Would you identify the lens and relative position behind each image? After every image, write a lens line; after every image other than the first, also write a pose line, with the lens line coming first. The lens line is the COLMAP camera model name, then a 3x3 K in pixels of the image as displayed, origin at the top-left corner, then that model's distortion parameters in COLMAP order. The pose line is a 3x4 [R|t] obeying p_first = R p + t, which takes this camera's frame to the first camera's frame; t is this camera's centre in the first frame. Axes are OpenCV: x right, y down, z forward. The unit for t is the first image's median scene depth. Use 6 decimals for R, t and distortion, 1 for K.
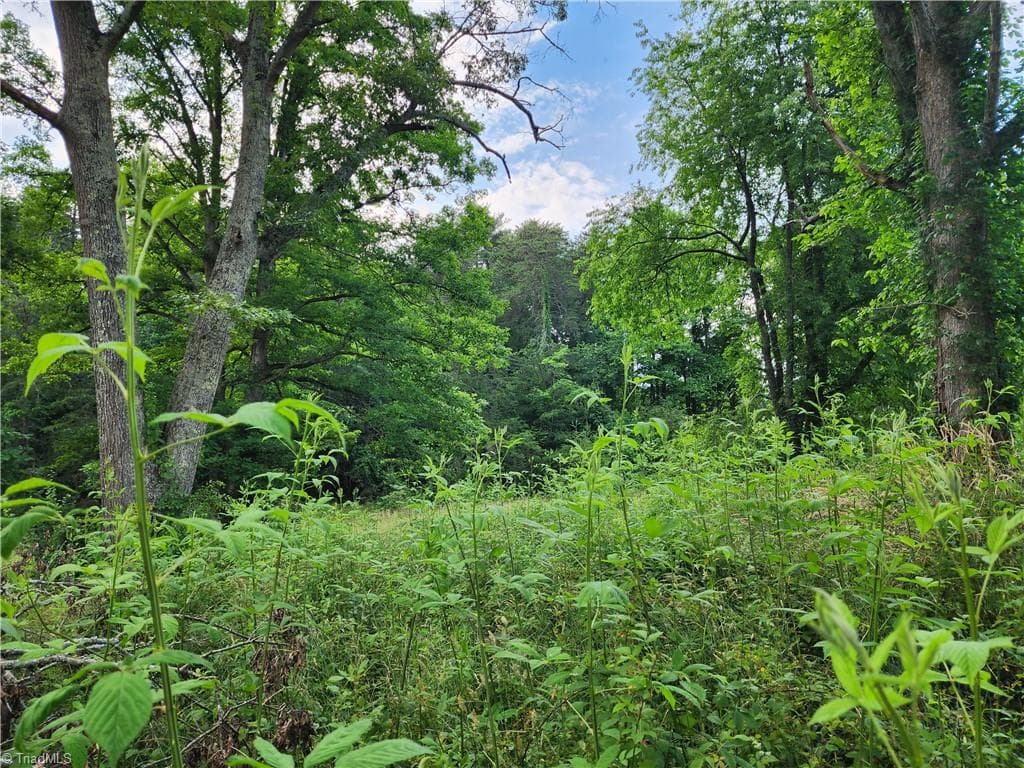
lens RADIAL K [[686.7, 0, 507.2], [0, 686.7, 390.4], [0, 0, 1]] dist [0.078105, -0.062655]
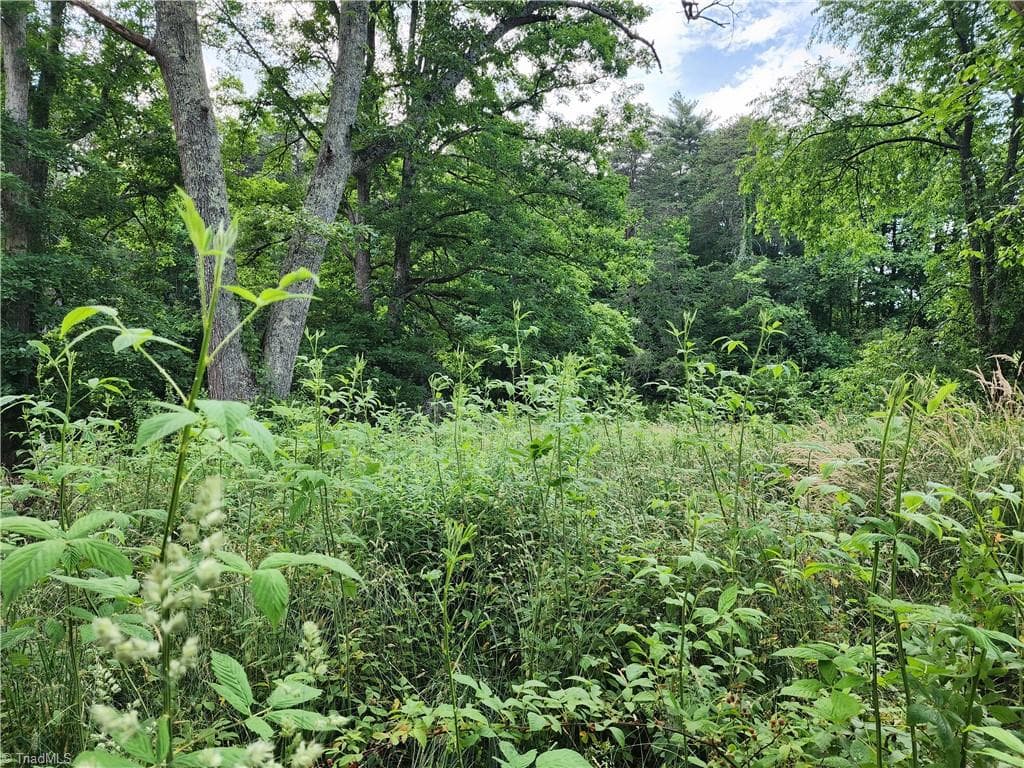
lens RADIAL K [[686.7, 0, 509.5], [0, 686.7, 383.0], [0, 0, 1]] dist [0.078105, -0.062655]
pose [[0.951772, 0.051411, -0.302469, 0.103611], [-0.017575, 0.993378, 0.113543, -0.002108], [0.306303, -0.102751, 0.946372, 0.044358]]
